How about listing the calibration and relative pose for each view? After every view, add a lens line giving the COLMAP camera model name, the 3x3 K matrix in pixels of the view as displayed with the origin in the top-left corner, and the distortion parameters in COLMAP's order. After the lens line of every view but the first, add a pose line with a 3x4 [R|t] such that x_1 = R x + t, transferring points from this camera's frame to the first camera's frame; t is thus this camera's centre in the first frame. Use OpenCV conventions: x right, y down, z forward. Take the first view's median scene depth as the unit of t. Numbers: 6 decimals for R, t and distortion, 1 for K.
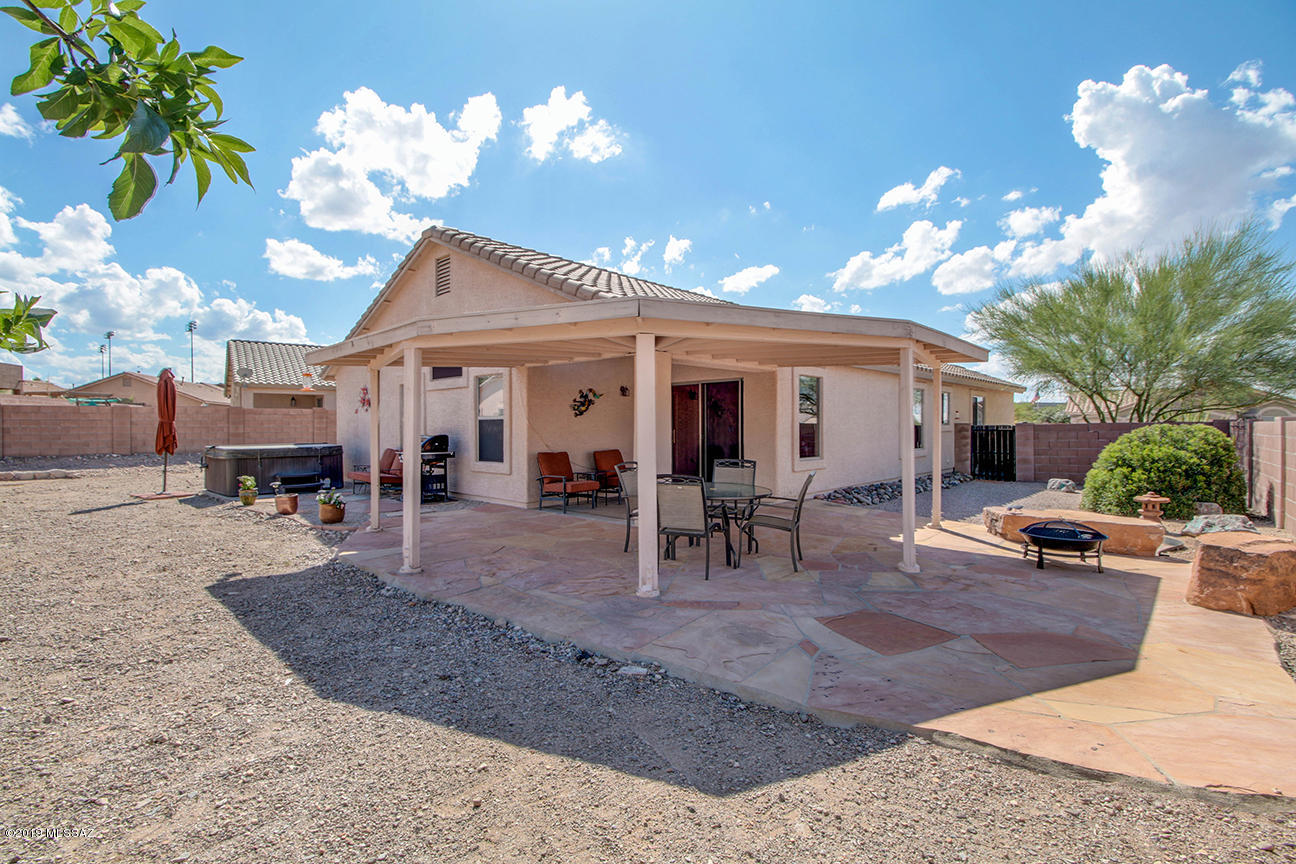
lens RADIAL K [[592.0, 0, 646.3], [0, 592.0, 430.0], [0, 0, 1]] dist [0.022760, -0.012776]
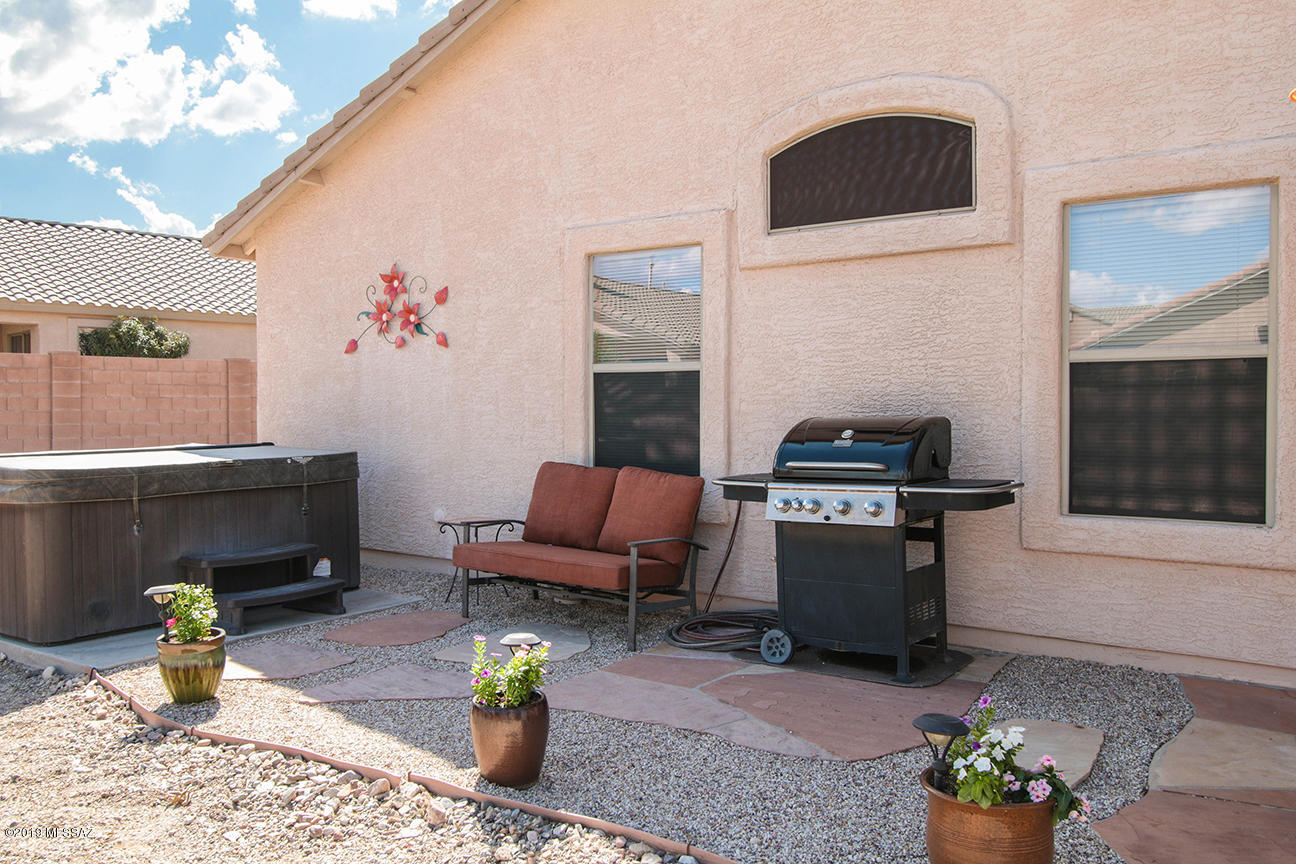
lens RADIAL K [[1036.4, 0, 648.0], [0, 1036.4, 432.0], [0, 0, 1]] dist [0.005978, -0.003652]
pose [[0.991716, 0.000074, 0.128452, -0.959240], [-0.002626, 0.999803, 0.019693, 0.010025], [-0.128425, -0.019867, 0.991520, 0.988002]]
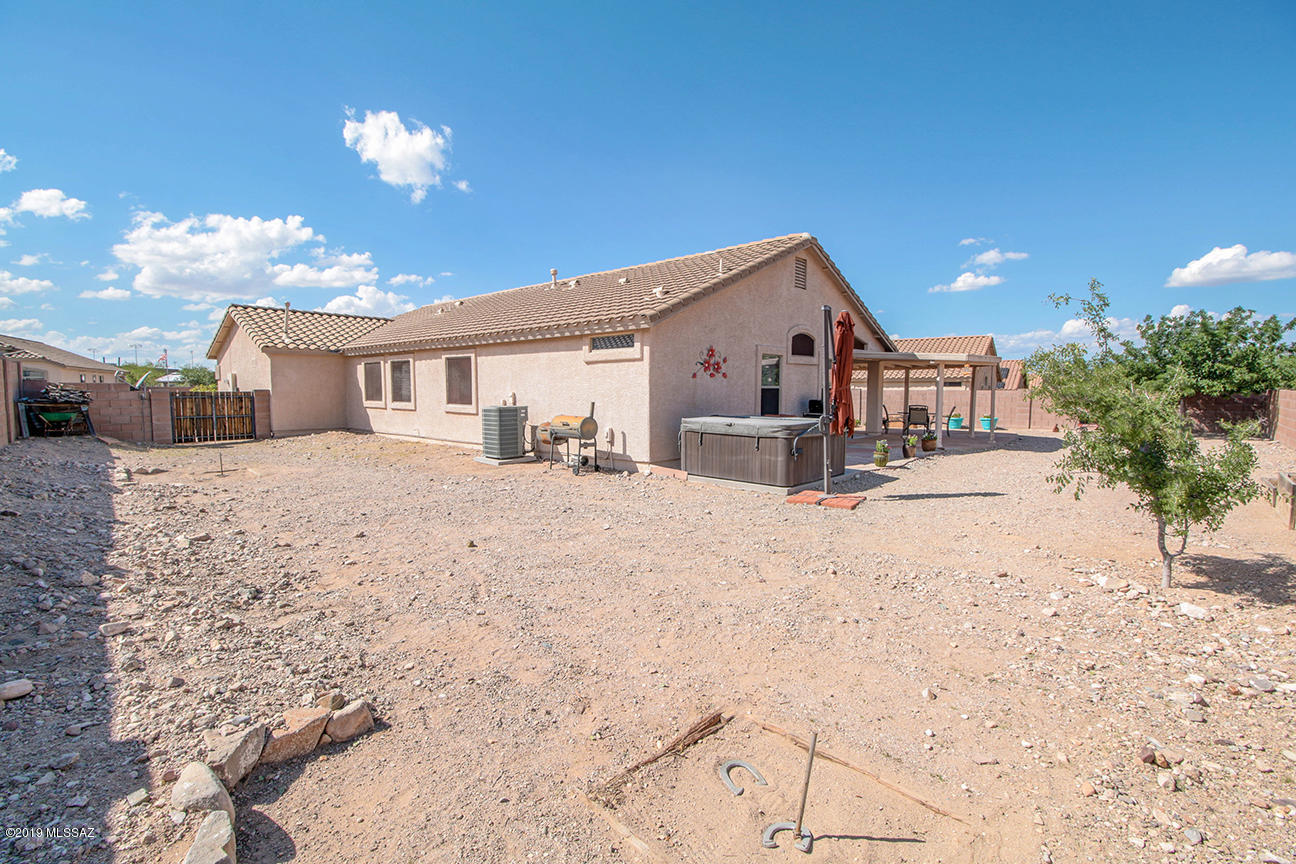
lens RADIAL K [[592.0, 0, 646.3], [0, 592.0, 430.0], [0, 0, 1]] dist [0.022760, -0.012776]
pose [[-0.009634, -0.065719, 0.997792, -3.111903], [0.007197, 0.997808, 0.065789, -0.025864], [-0.999928, 0.007815, -0.009139, 2.581895]]
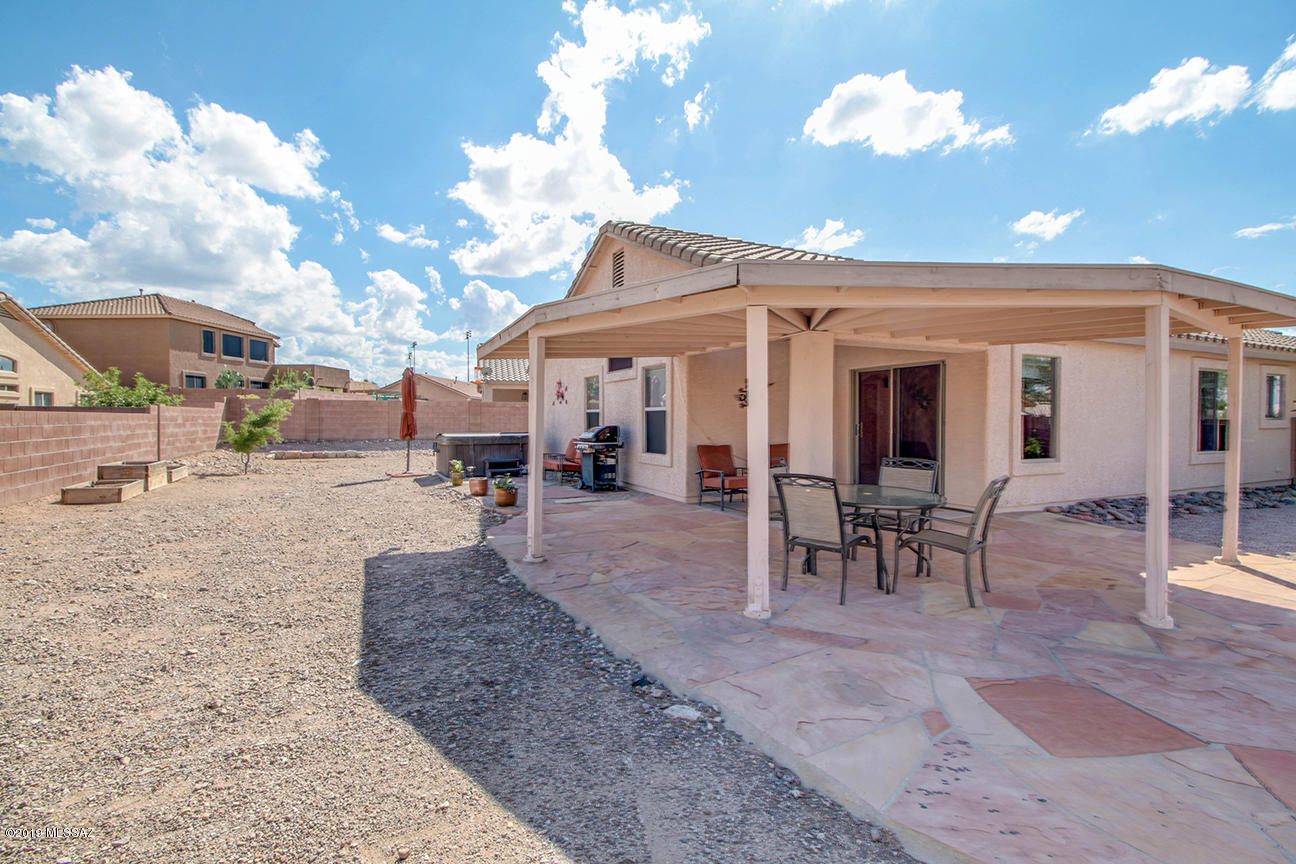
lens RADIAL K [[592.0, 0, 646.3], [0, 592.0, 430.0], [0, 0, 1]] dist [0.022760, -0.012776]
pose [[0.934300, 0.012205, -0.356279, 0.129904], [-0.008108, 0.999883, 0.012992, 0.003334], [0.356396, -0.009250, 0.934289, 0.130929]]
